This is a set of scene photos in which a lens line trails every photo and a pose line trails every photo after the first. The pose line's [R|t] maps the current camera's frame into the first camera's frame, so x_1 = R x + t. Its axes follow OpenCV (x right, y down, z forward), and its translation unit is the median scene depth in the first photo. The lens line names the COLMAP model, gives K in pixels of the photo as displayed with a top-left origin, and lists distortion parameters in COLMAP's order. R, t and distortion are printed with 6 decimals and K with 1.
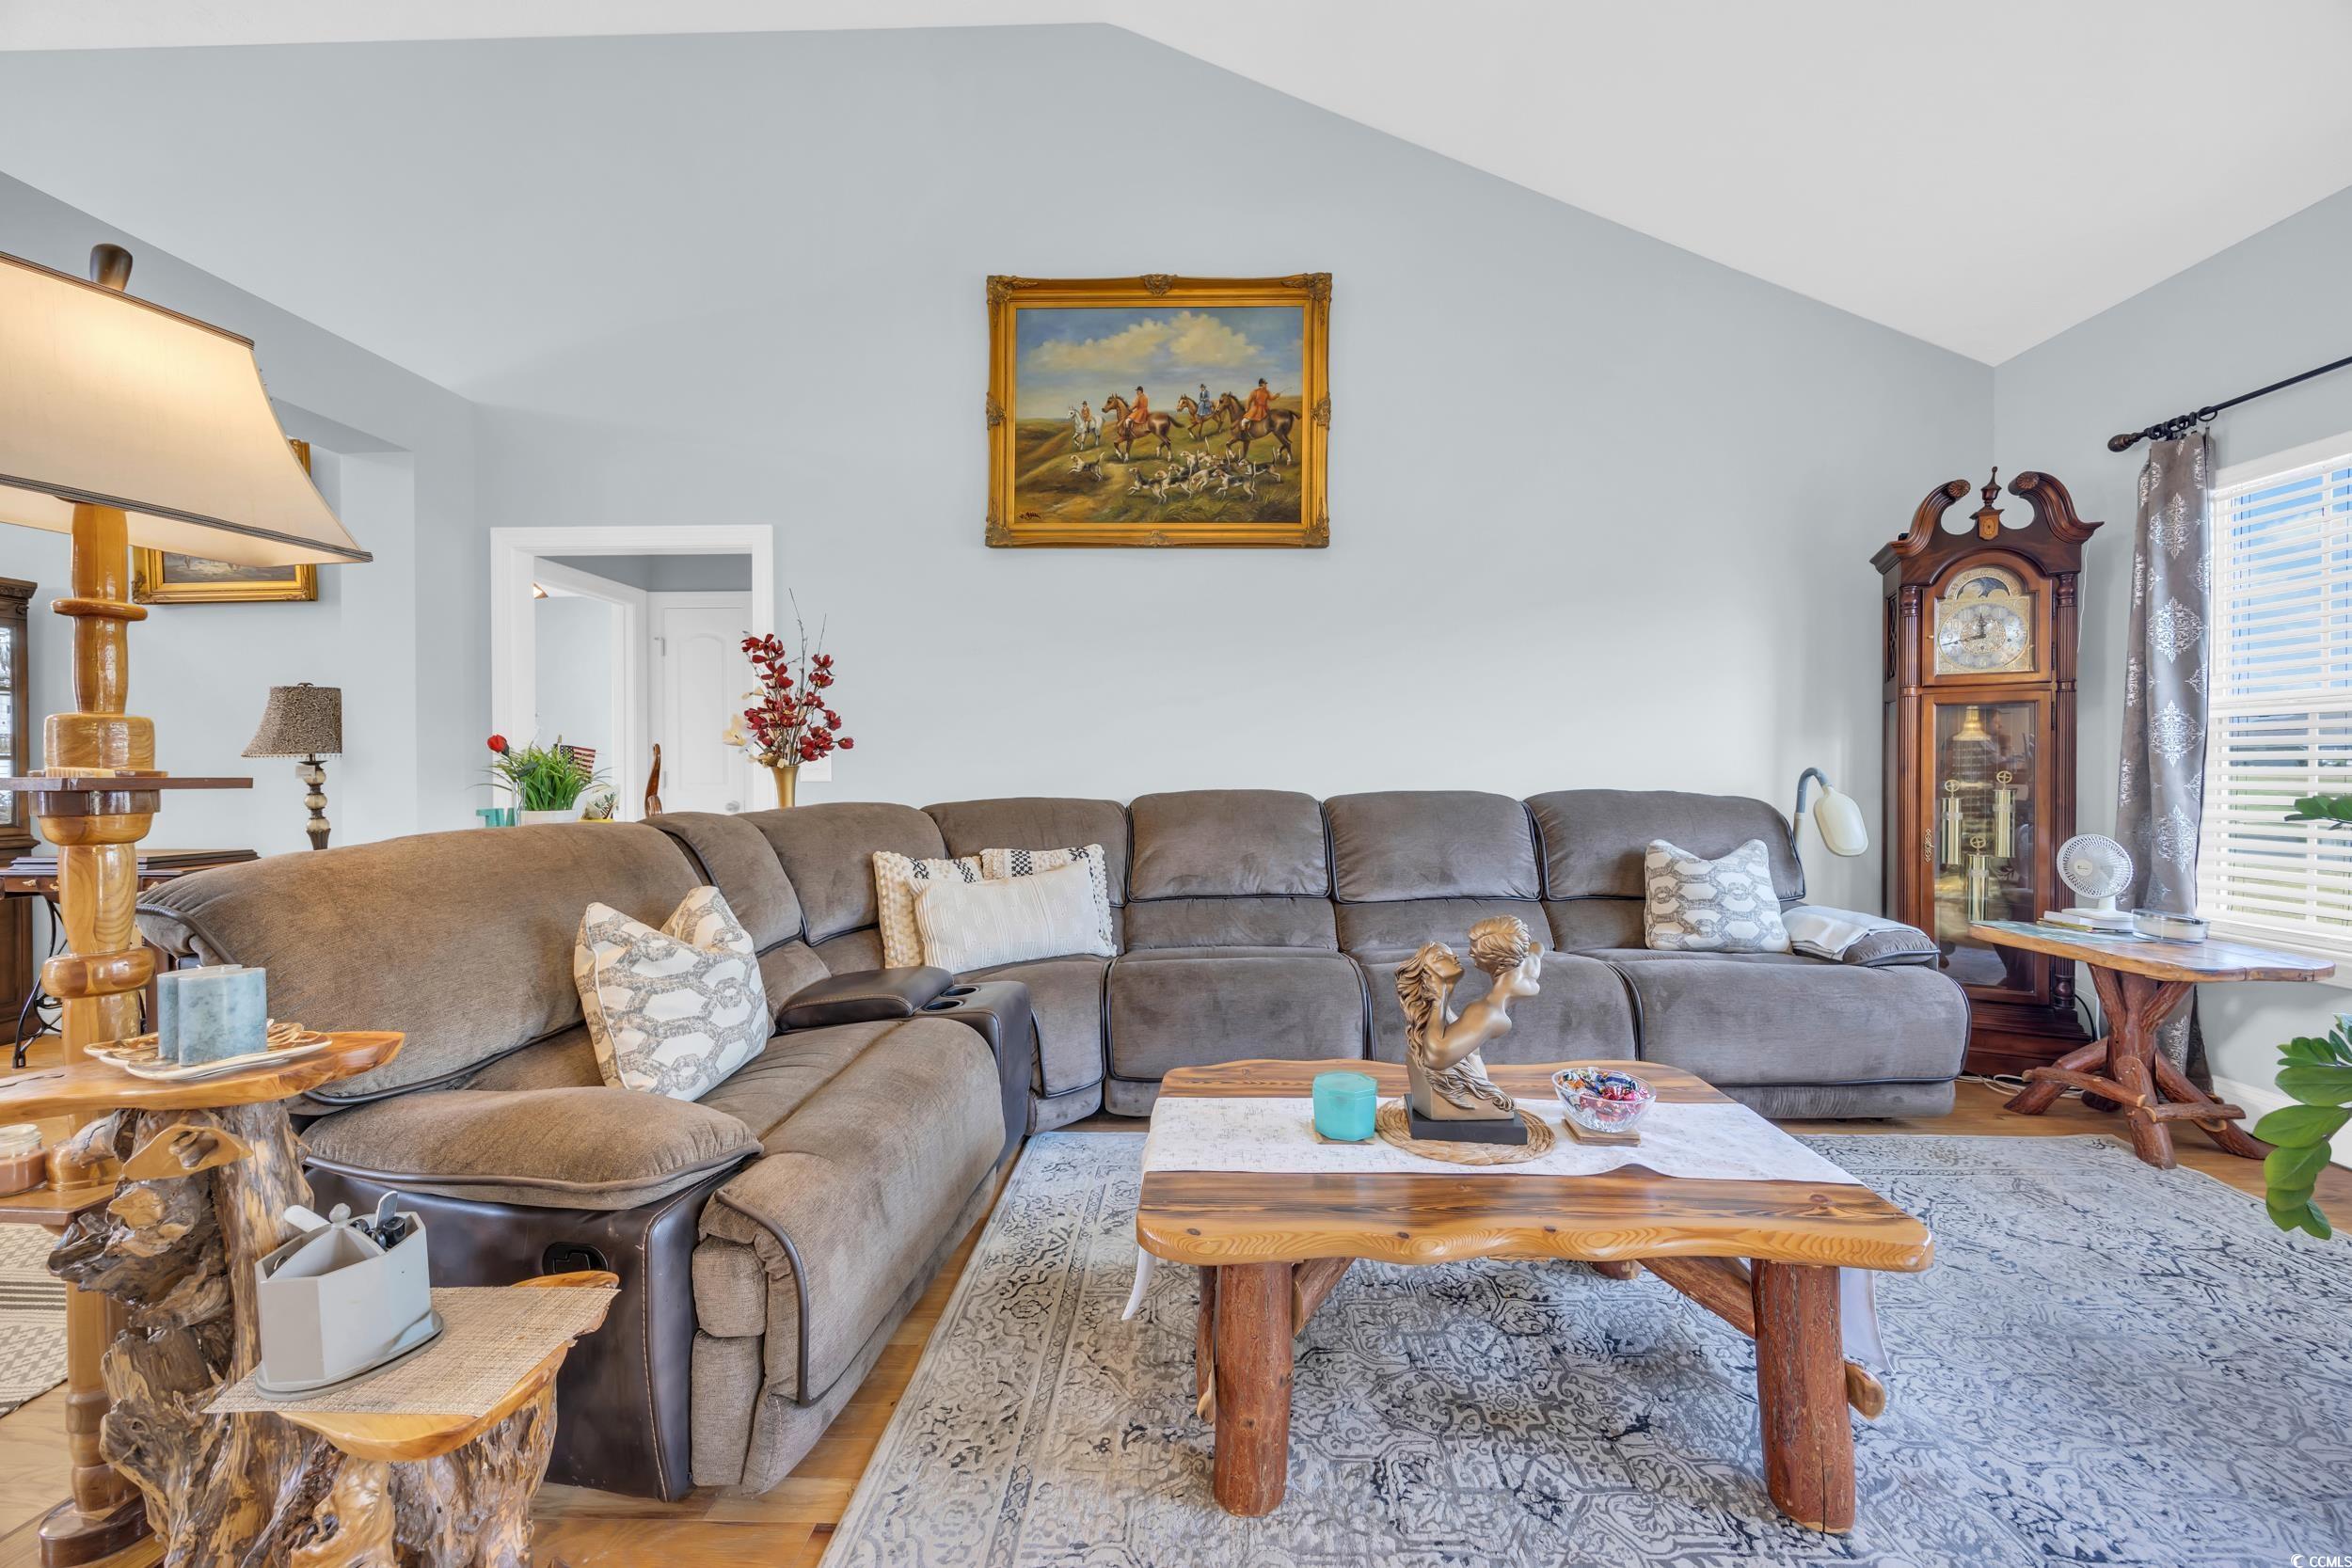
lens RADIAL K [[902.1, 0, 1189.2], [0, 902.1, 775.3], [0, 0, 1]] dist [-0.001367, -0.000171]
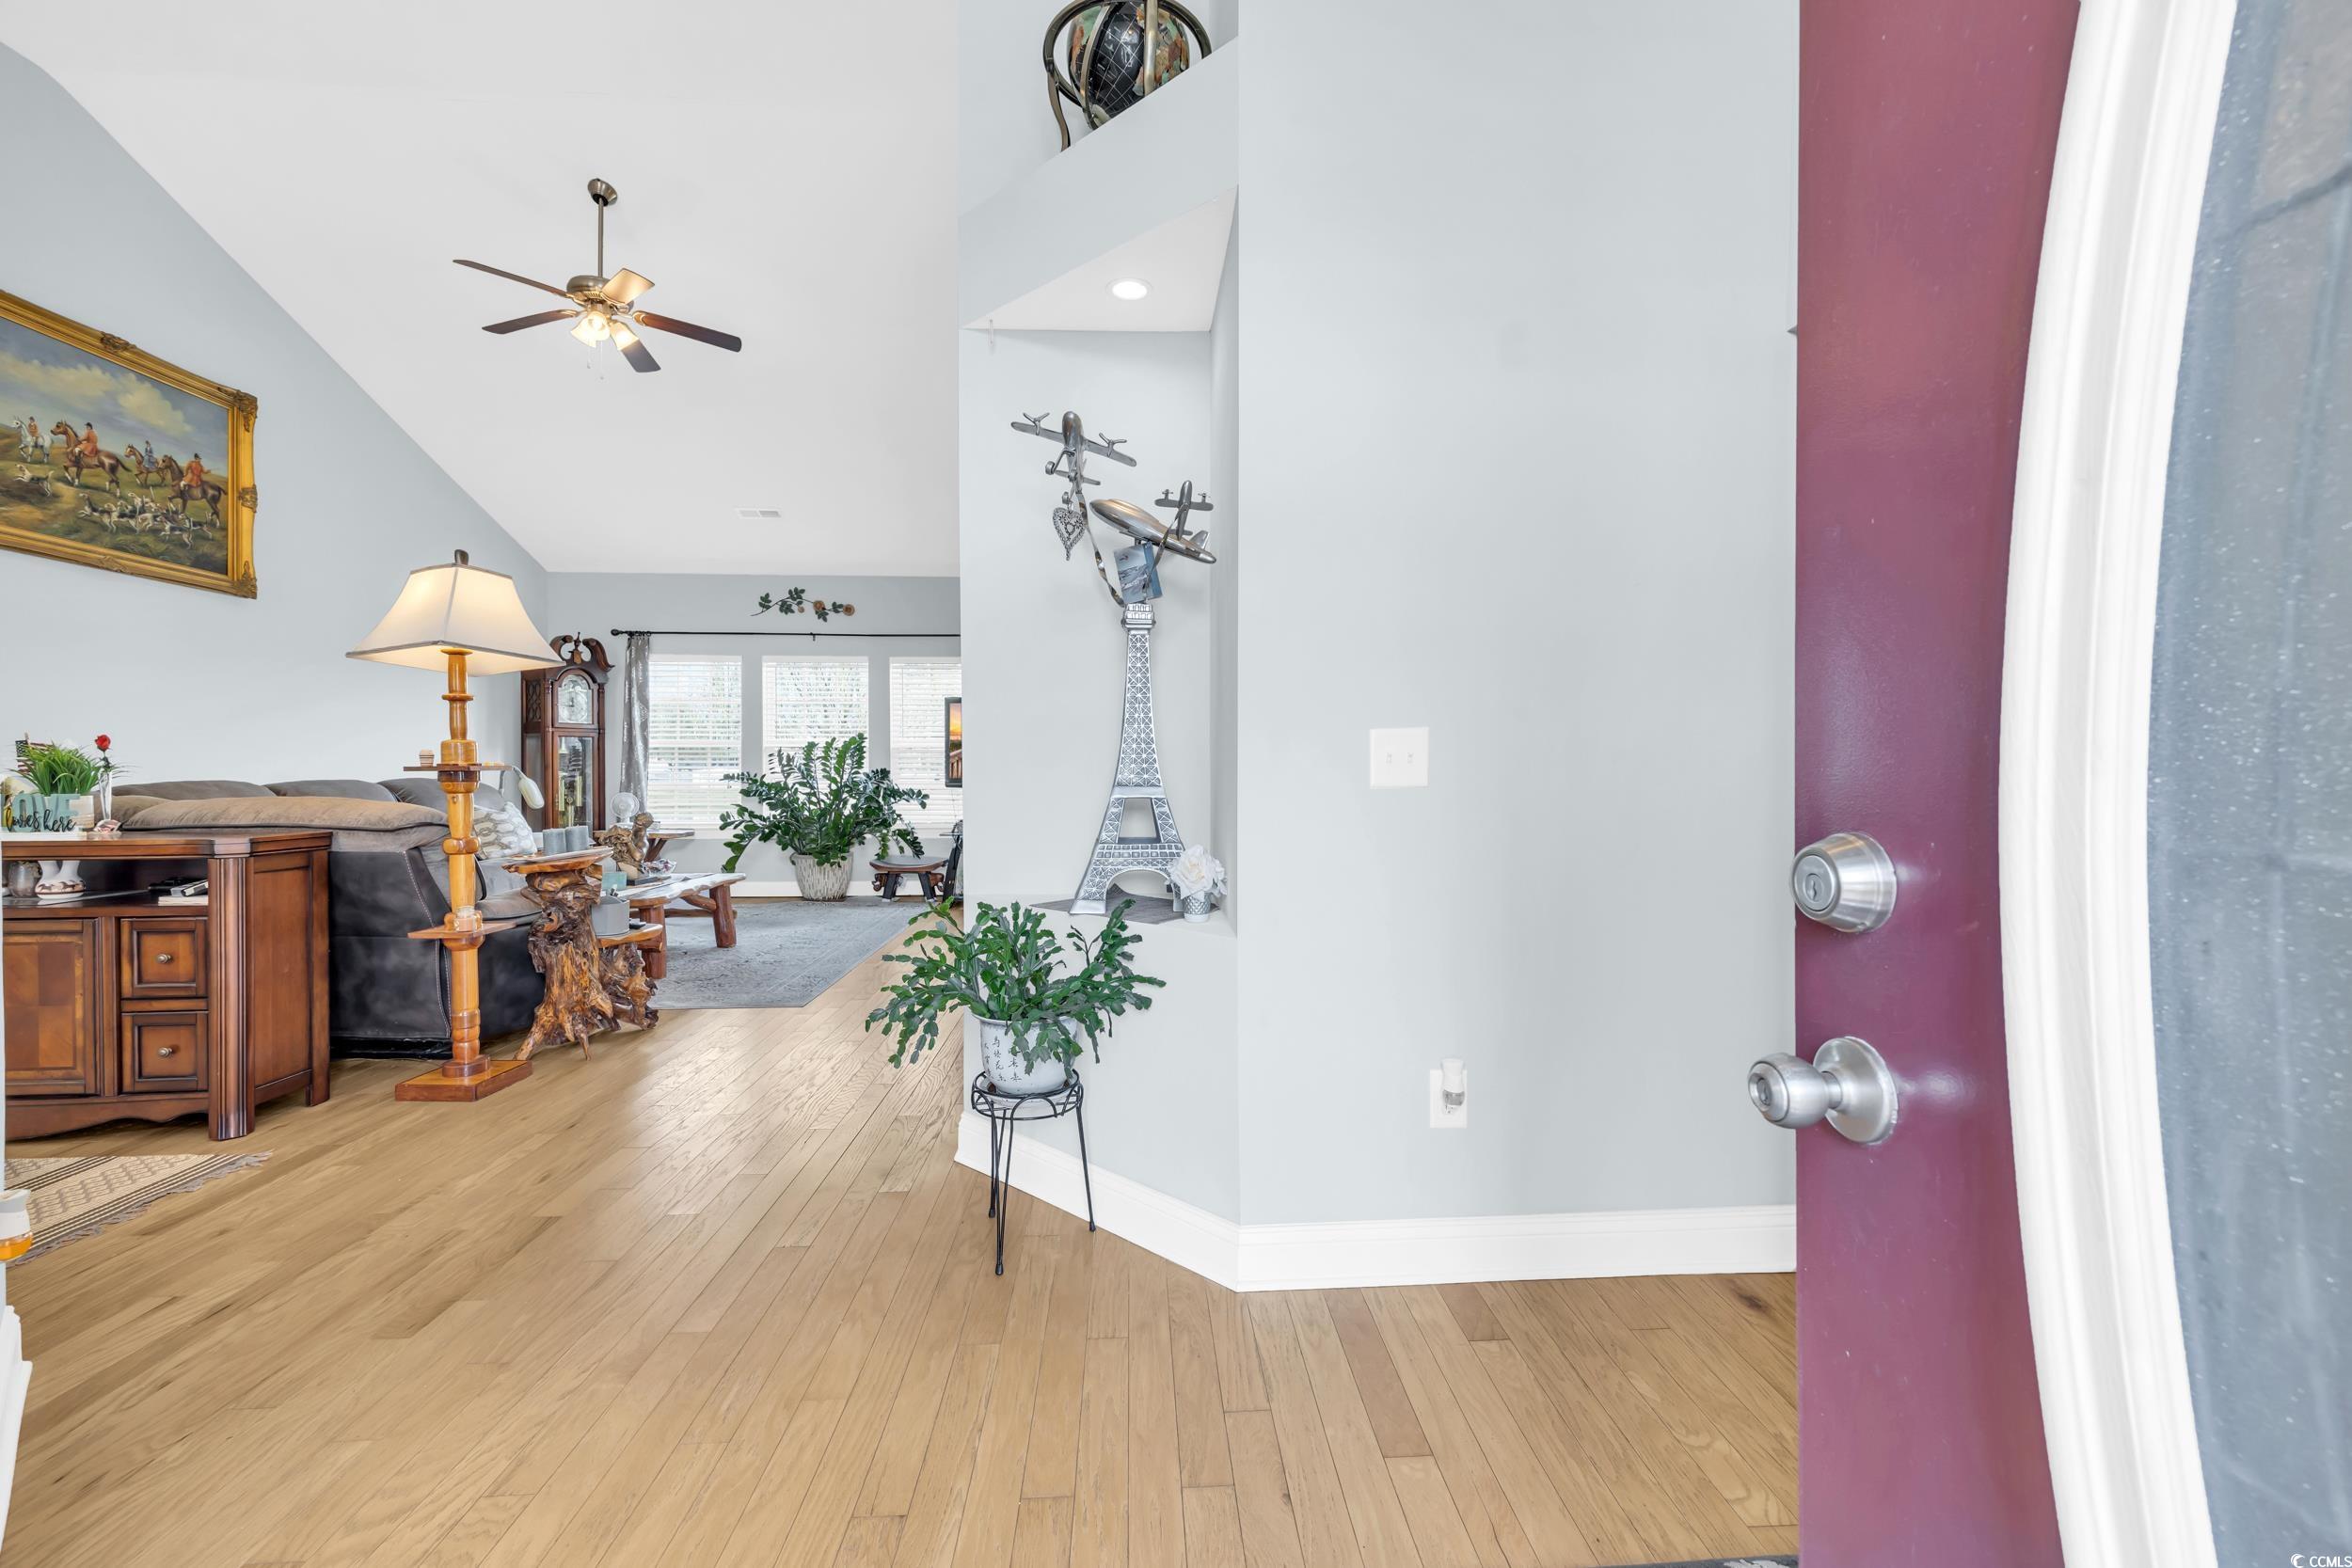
lens RADIAL K [[950.6, 0, 1185.0], [0, 950.6, 776.5], [0, 0, 1]] dist [0.012832, -0.002246]
pose [[-0.085565, -0.006445, 0.996312, -1.376699], [0.005508, 0.999961, 0.006941, 0.008191], [-0.996317, 0.006082, -0.085526, -0.255041]]
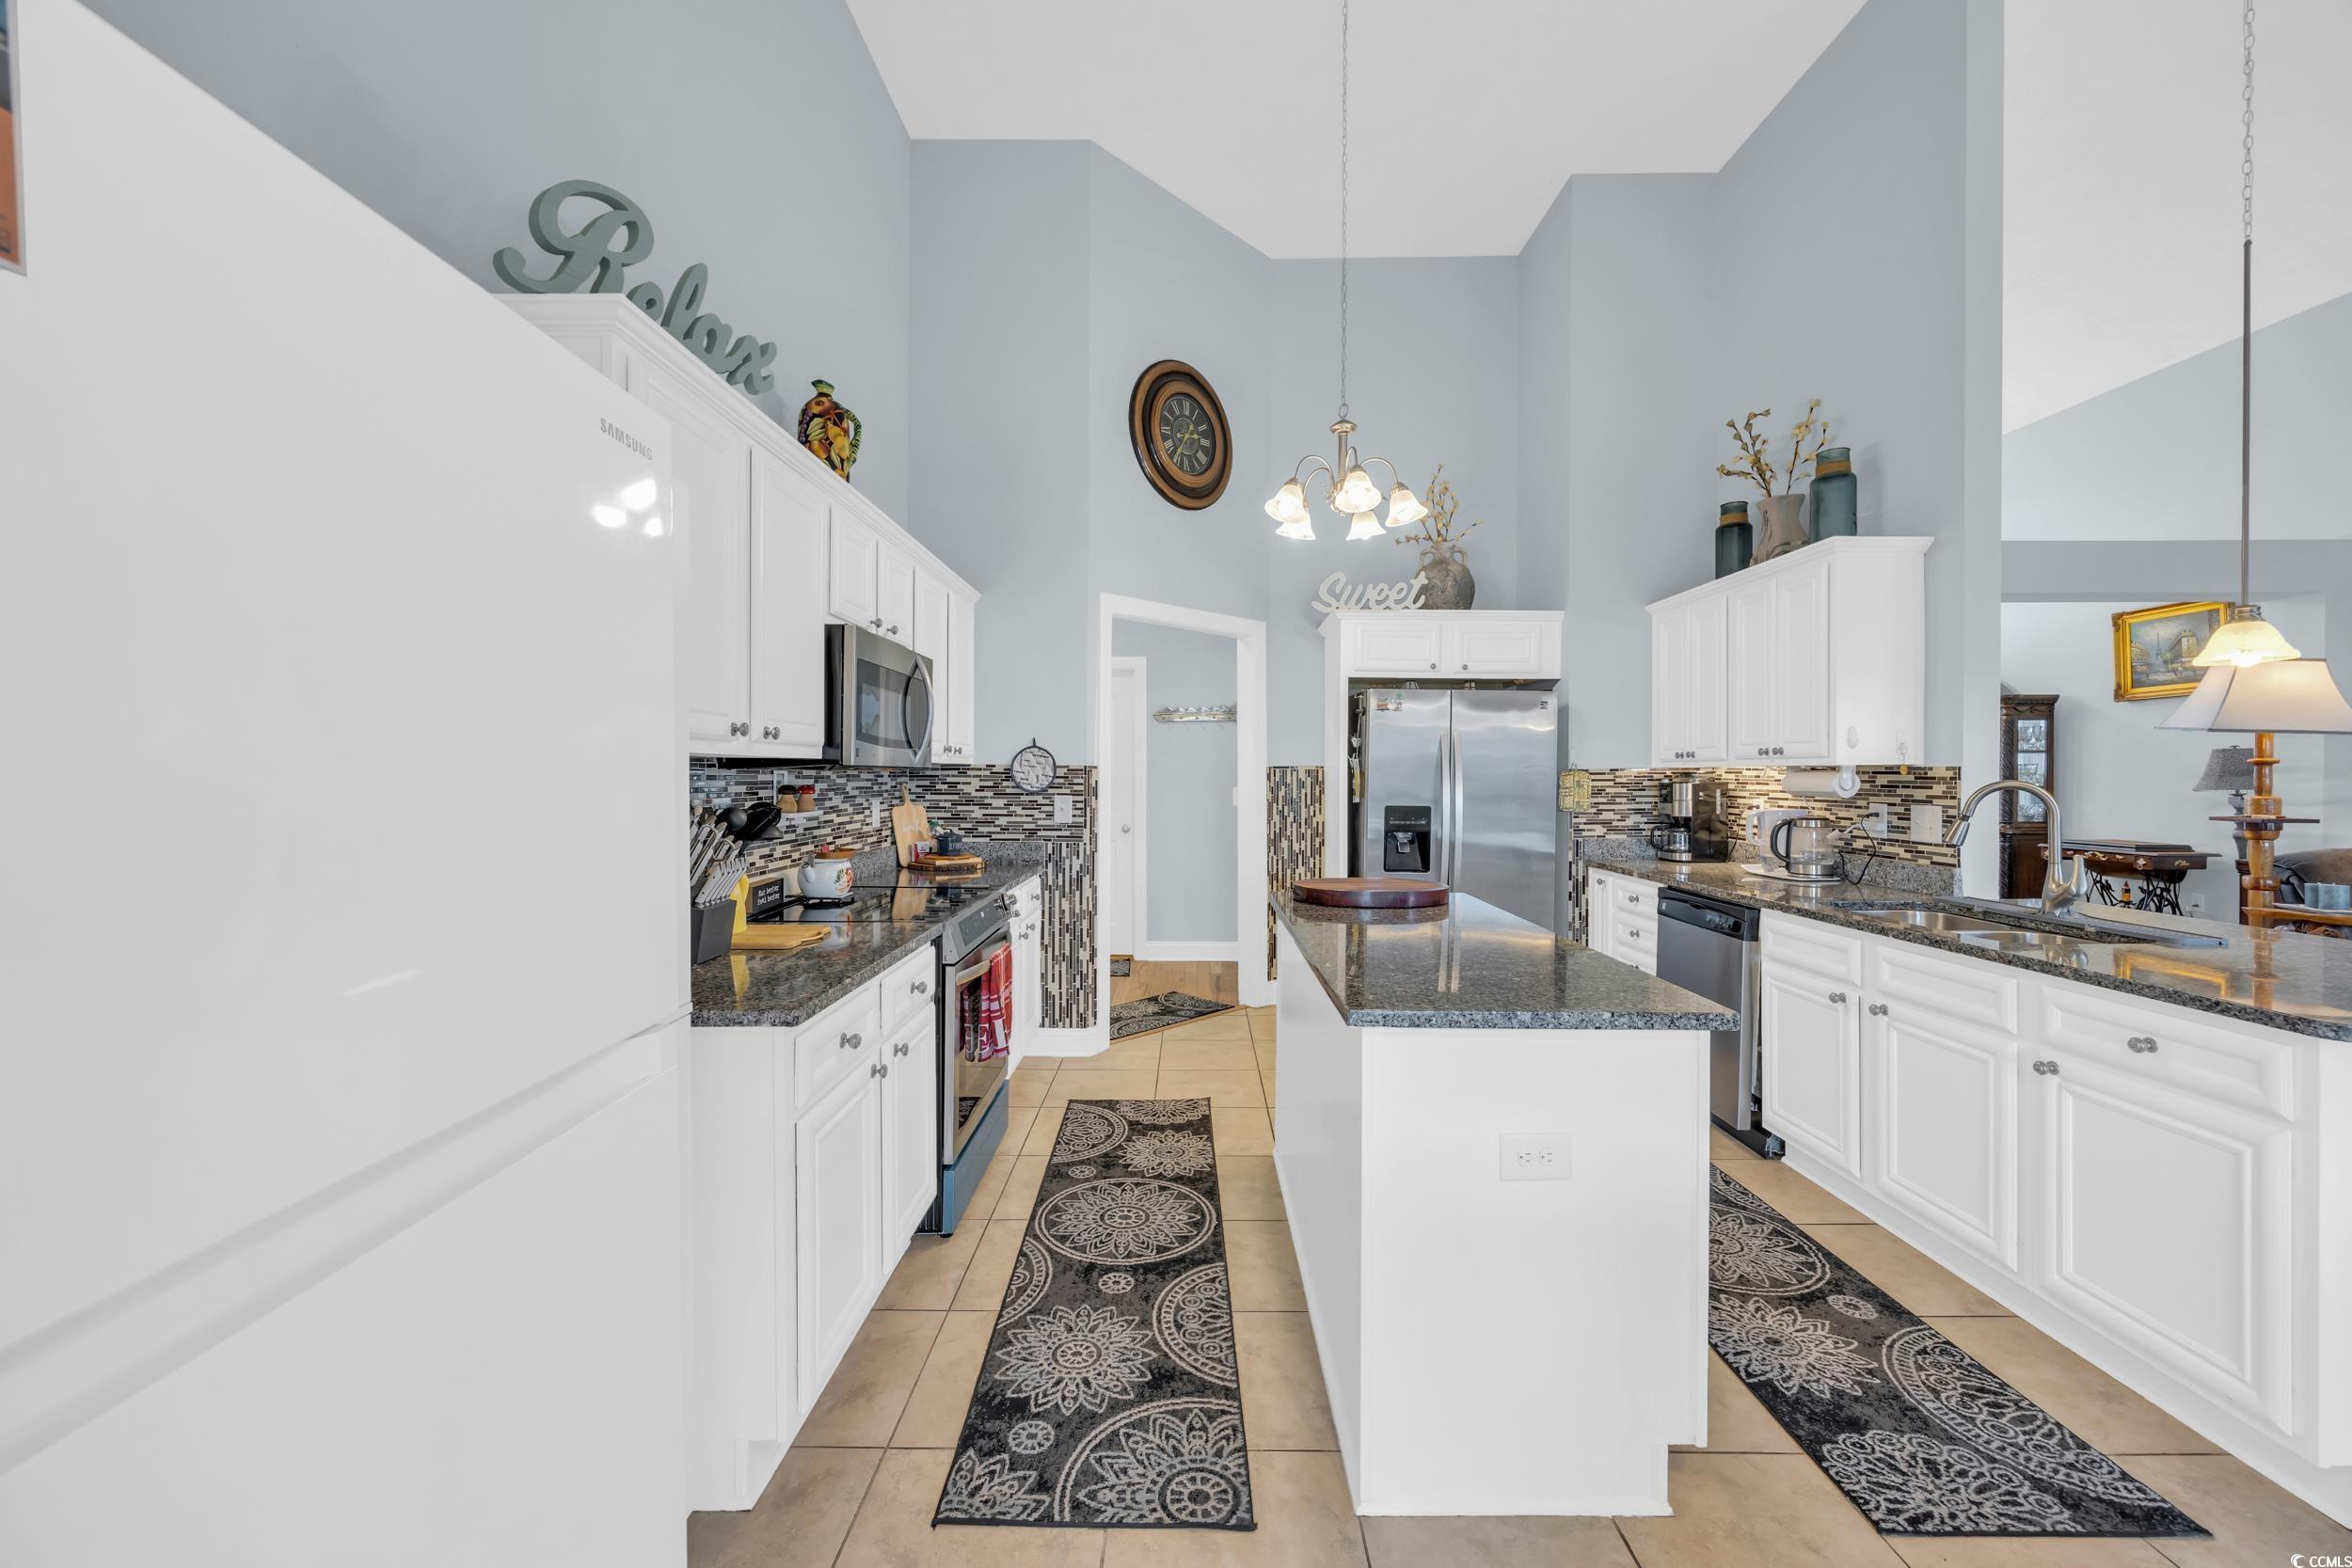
lens RADIAL K [[904.1, 0, 1178.3], [0, 904.1, 769.1], [0, 0, 1]] dist [-0.002967, 0.000096]
pose [[0.025943, -0.001041, -0.999663, 0.569632], [-0.004236, 0.999990, -0.001151, -0.047353], [0.999654, 0.004265, 0.025939, -0.905480]]
